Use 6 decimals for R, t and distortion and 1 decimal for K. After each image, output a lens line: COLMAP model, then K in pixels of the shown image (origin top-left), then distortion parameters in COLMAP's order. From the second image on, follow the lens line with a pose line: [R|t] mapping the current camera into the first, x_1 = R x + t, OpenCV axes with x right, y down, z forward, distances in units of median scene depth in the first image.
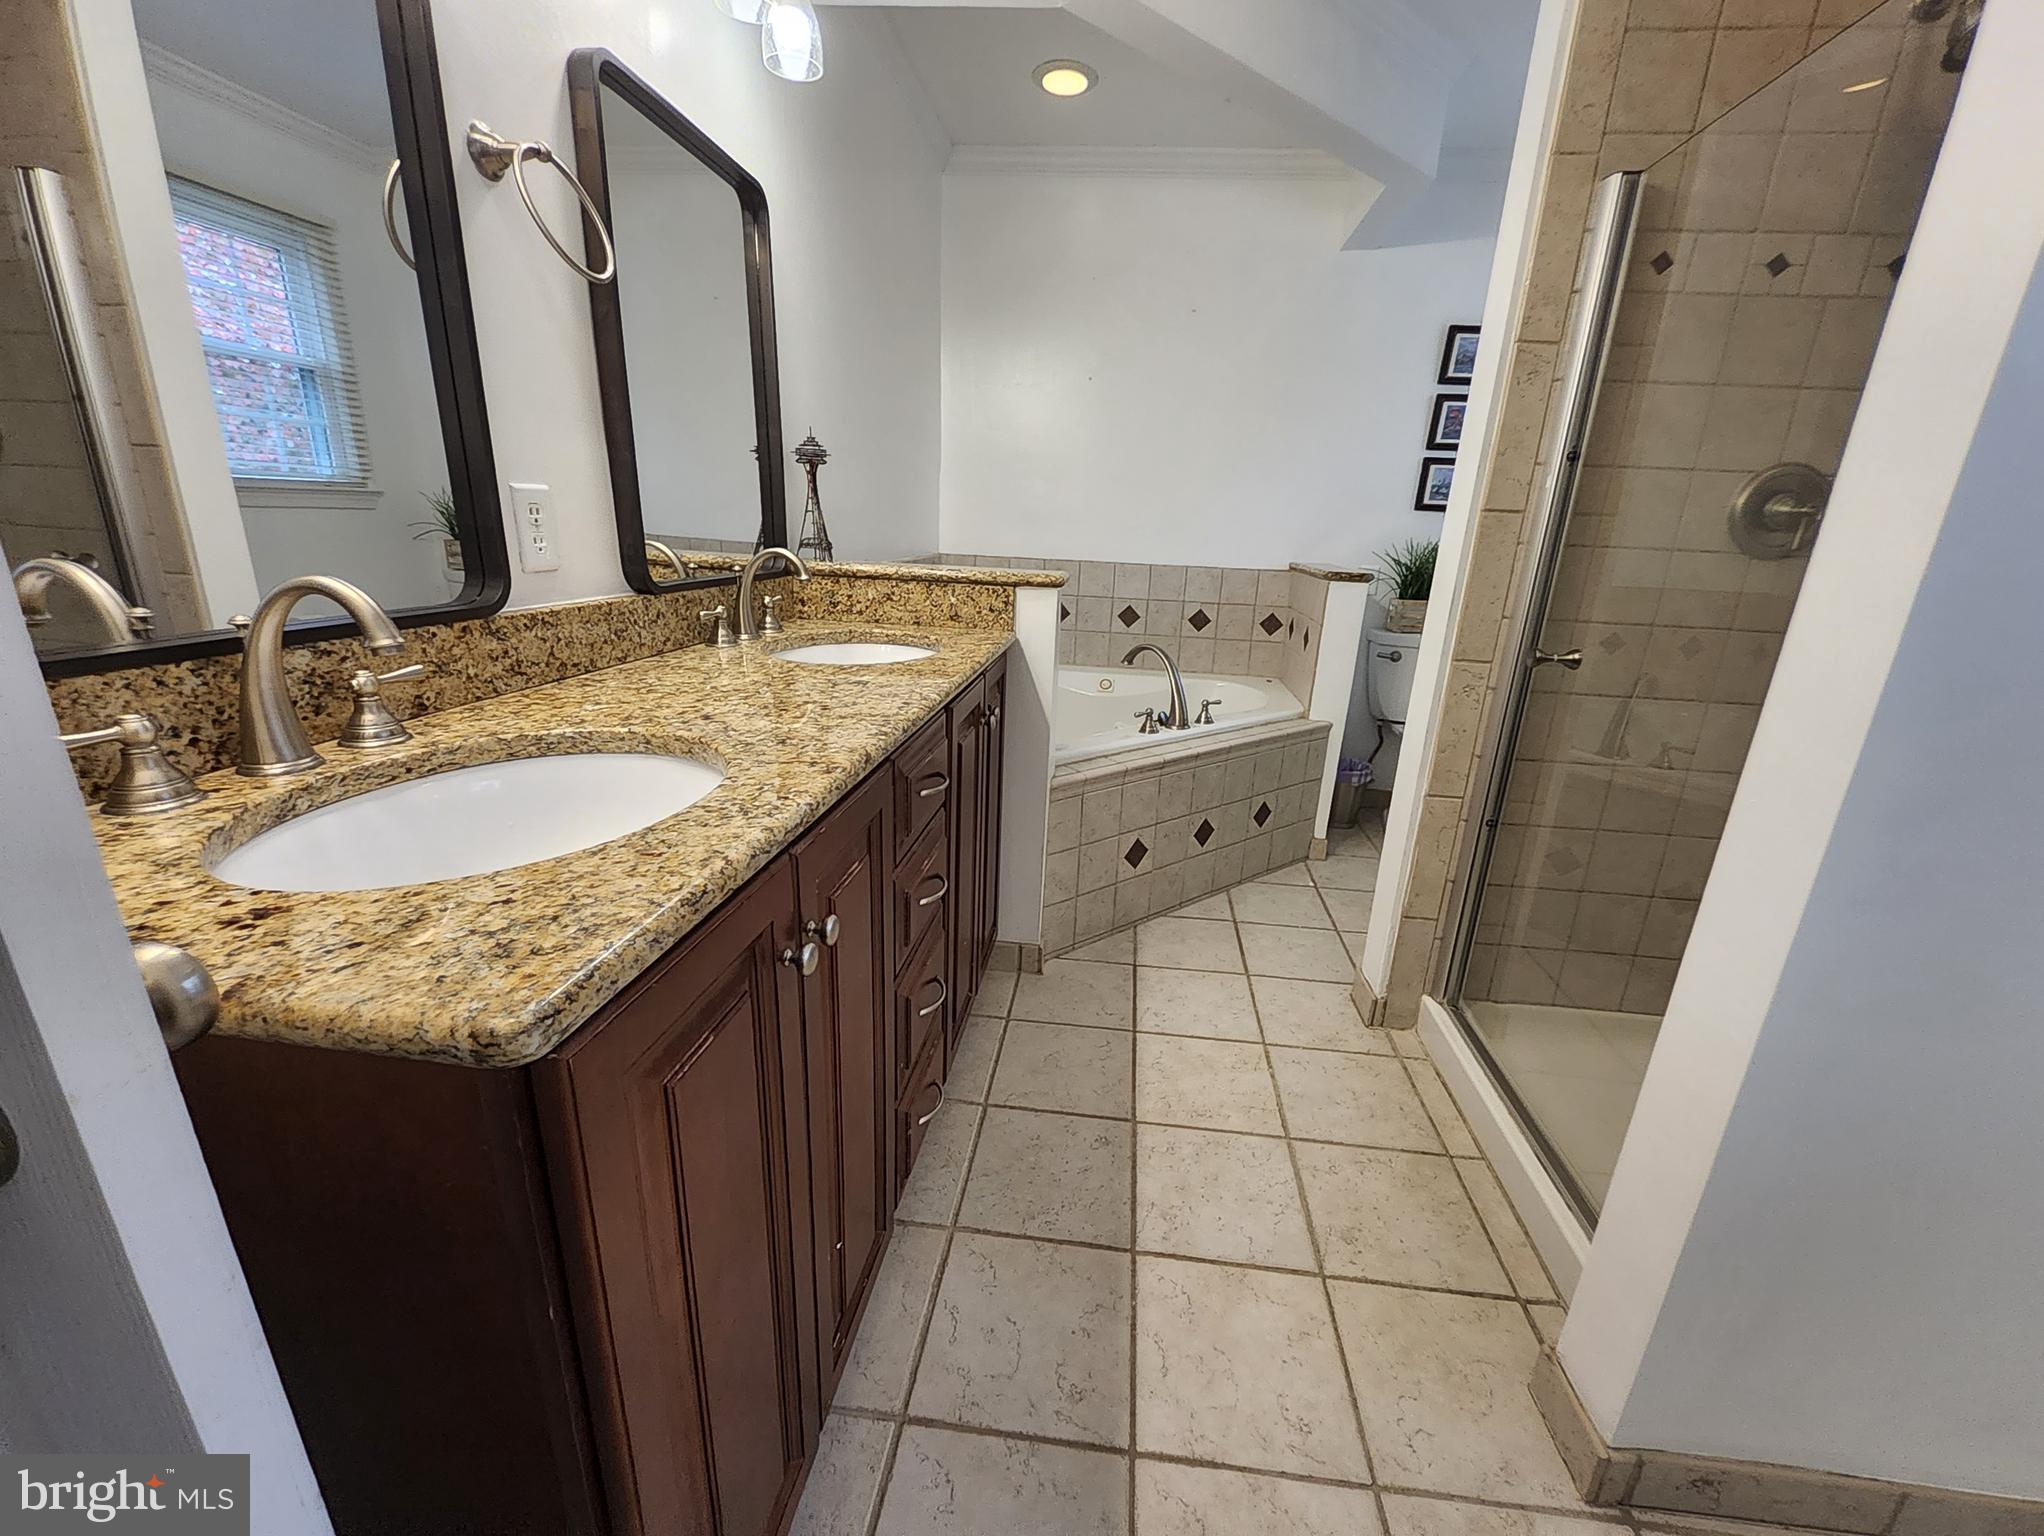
lens RADIAL K [[814.3, 0, 1040.8], [0, 814.3, 789.3], [0, 0, 1]] dist [0.012086, -0.008043]
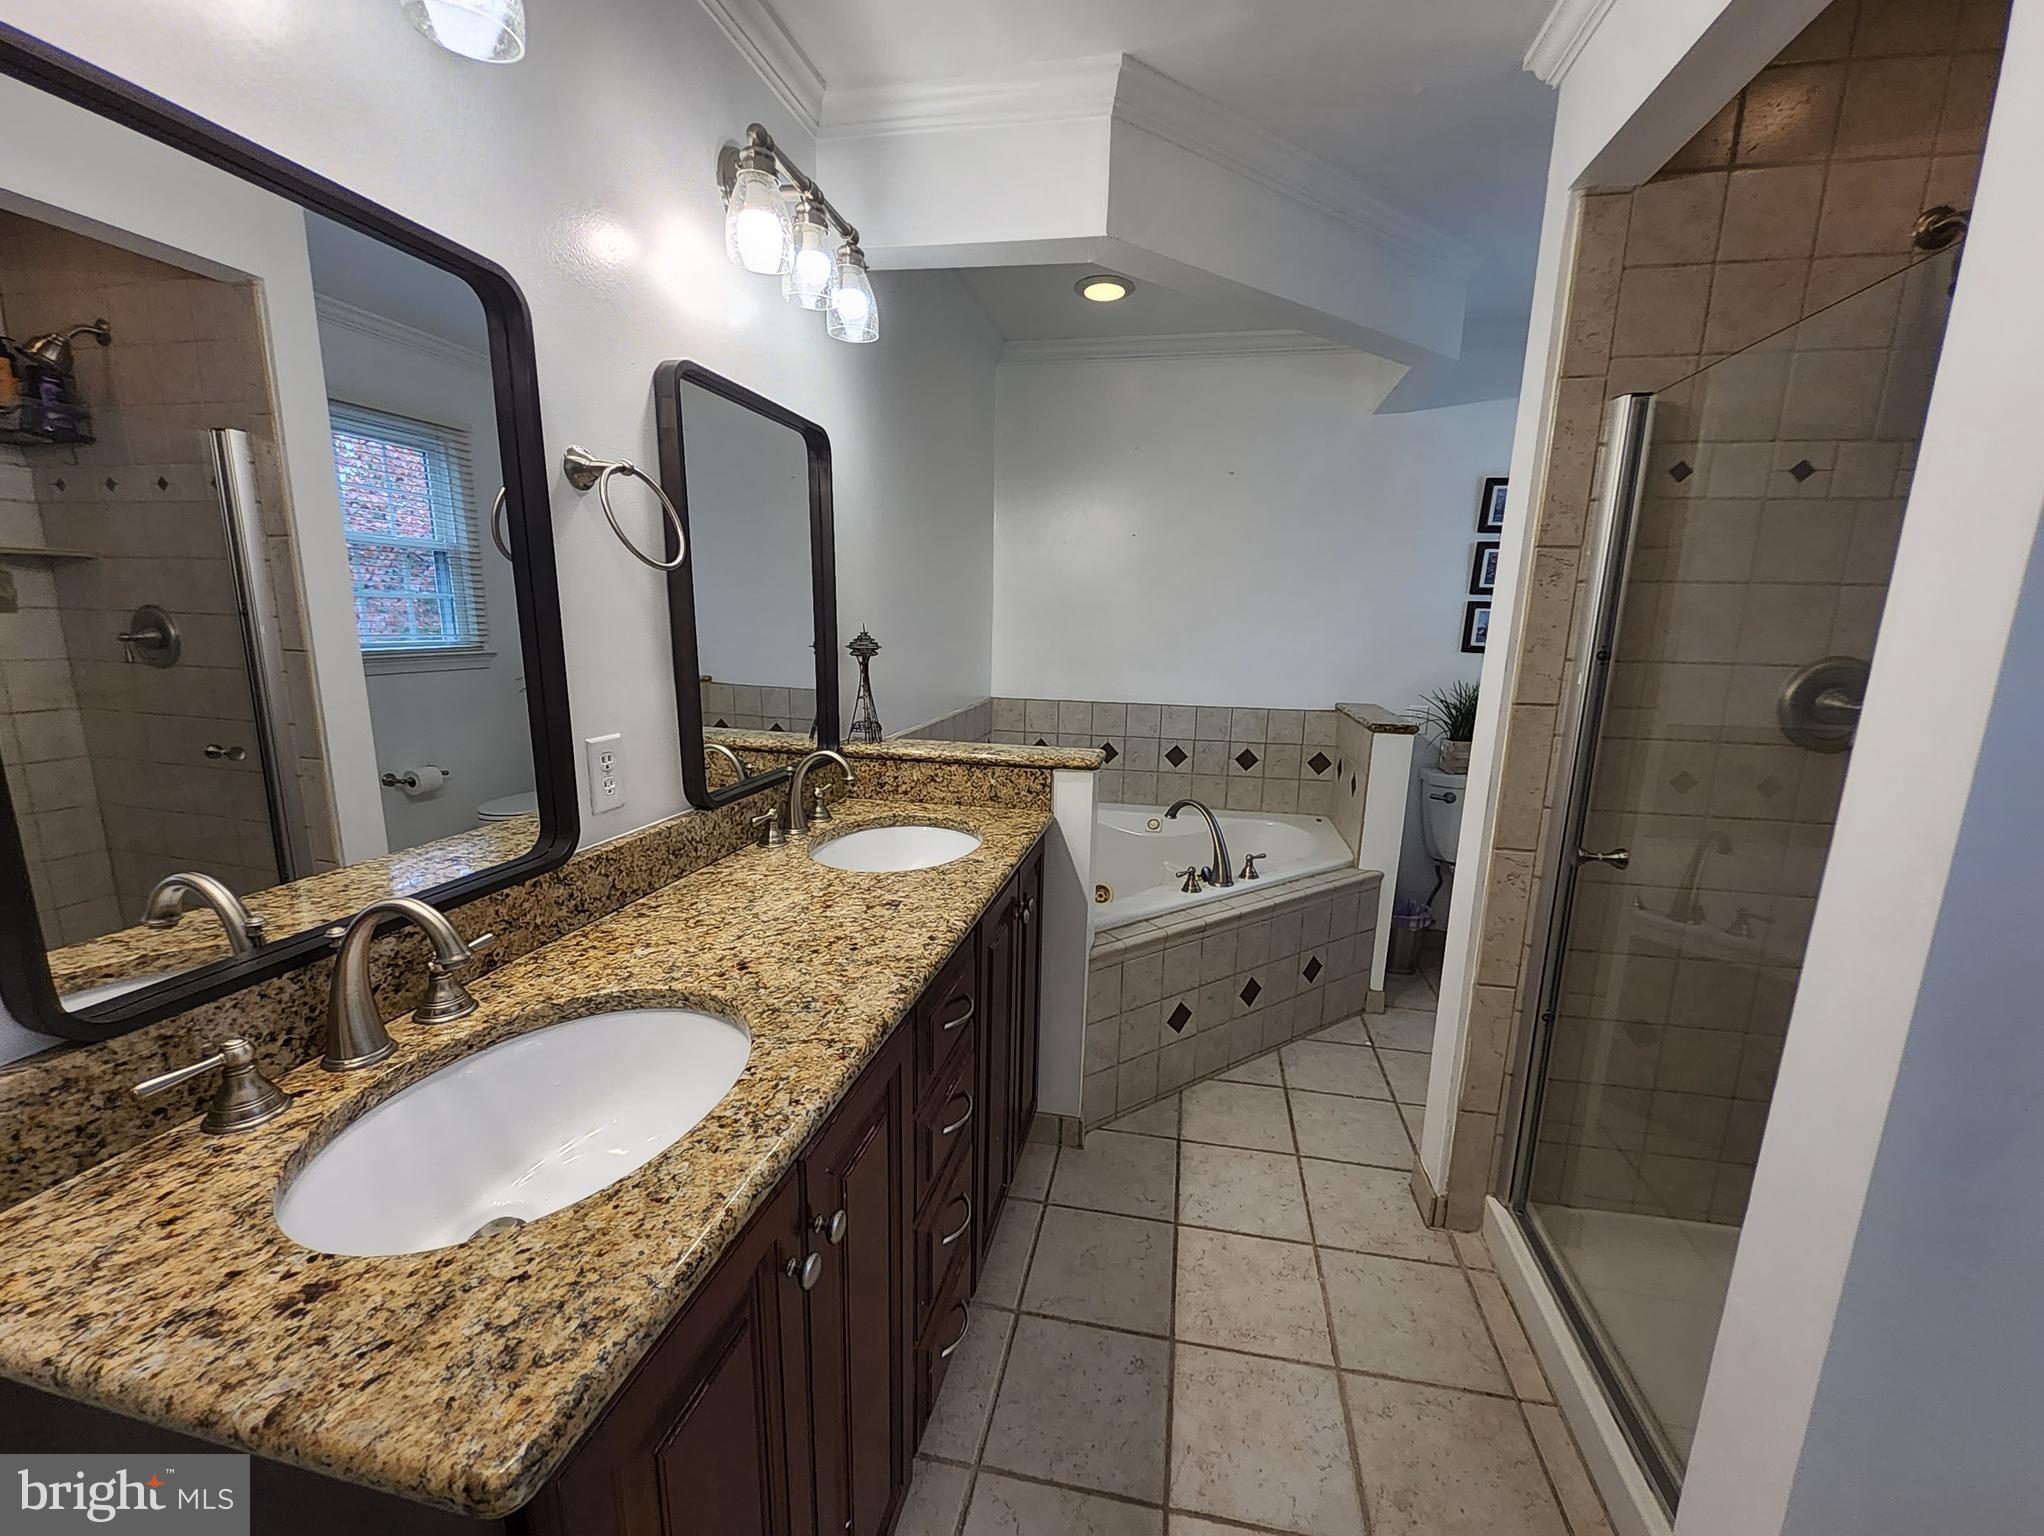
lens RADIAL K [[814.3, 0, 1043.1], [0, 814.3, 760.2], [0, 0, 1]] dist [0.012086, -0.008043]
pose [[0.996309, -0.007000, -0.085556, 0.052914], [-0.002385, 0.994028, -0.109101, -0.169507], [0.085808, 0.108902, 0.990342, -0.036514]]
